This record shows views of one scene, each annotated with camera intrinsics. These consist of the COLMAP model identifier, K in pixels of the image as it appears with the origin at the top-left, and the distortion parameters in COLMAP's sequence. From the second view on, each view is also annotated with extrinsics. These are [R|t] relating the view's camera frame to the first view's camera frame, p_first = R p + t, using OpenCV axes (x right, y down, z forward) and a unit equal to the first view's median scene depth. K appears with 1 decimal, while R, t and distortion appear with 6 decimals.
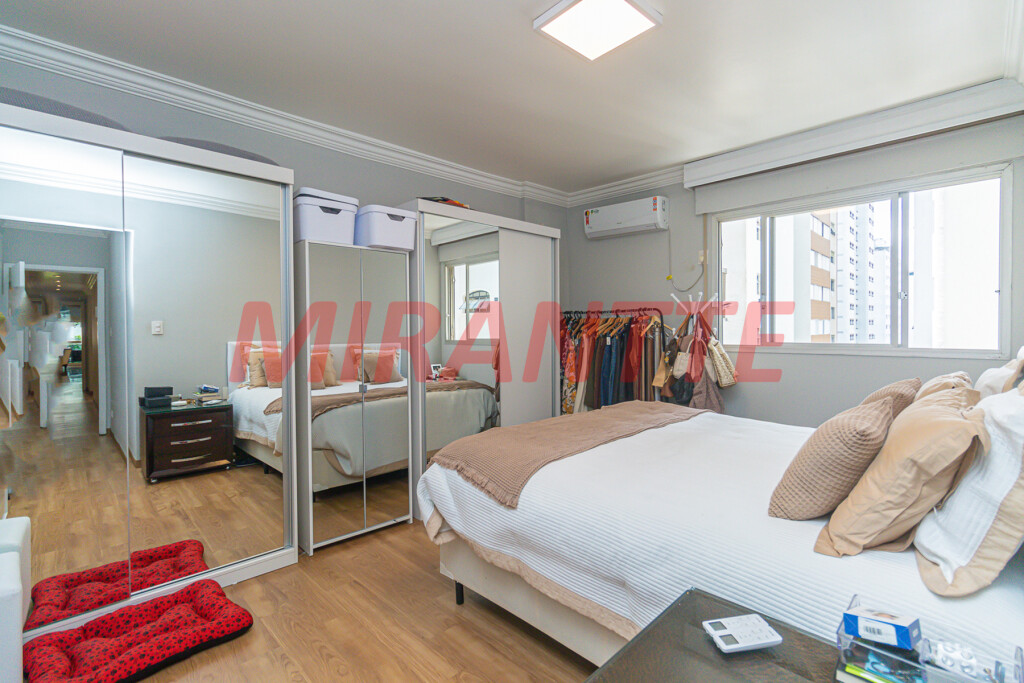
lens RADIAL K [[473.8, 0, 519.7], [0, 473.8, 340.2], [0, 0, 1]] dist [0.005042, 0.000725]
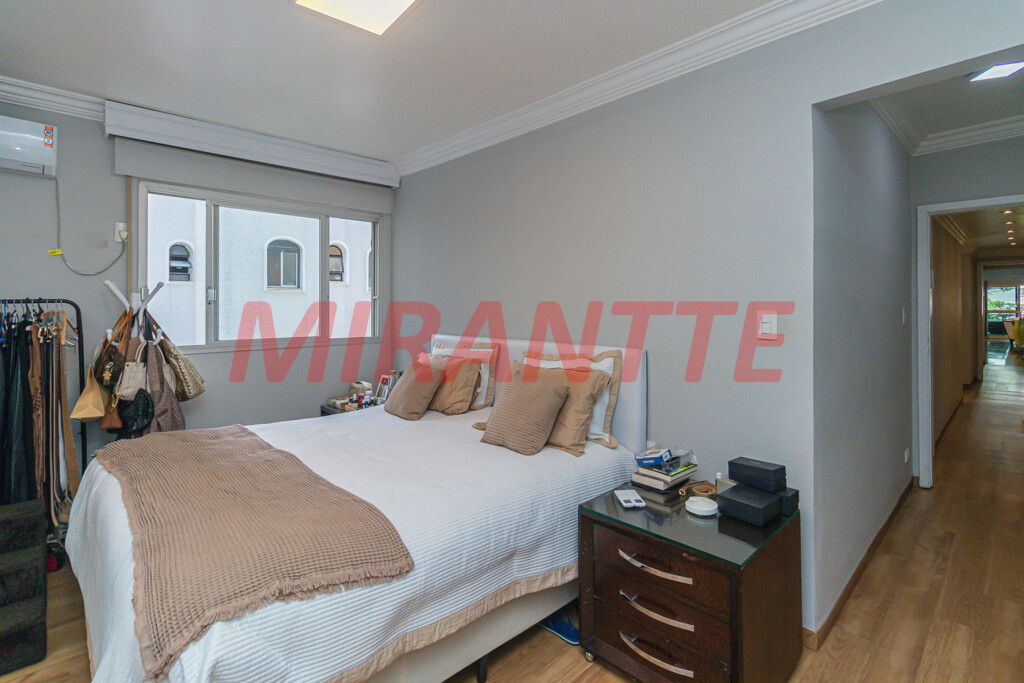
lens RADIAL K [[480.2, 0, 540.0], [0, 480.2, 309.0], [0, 0, 1]] dist [0.001930, 0.000257]
pose [[-0.008386, 0.002856, 0.999961, -0.410035], [0.022960, 0.999733, -0.002663, -0.040890], [-0.999701, 0.022937, -0.008449, 0.381645]]
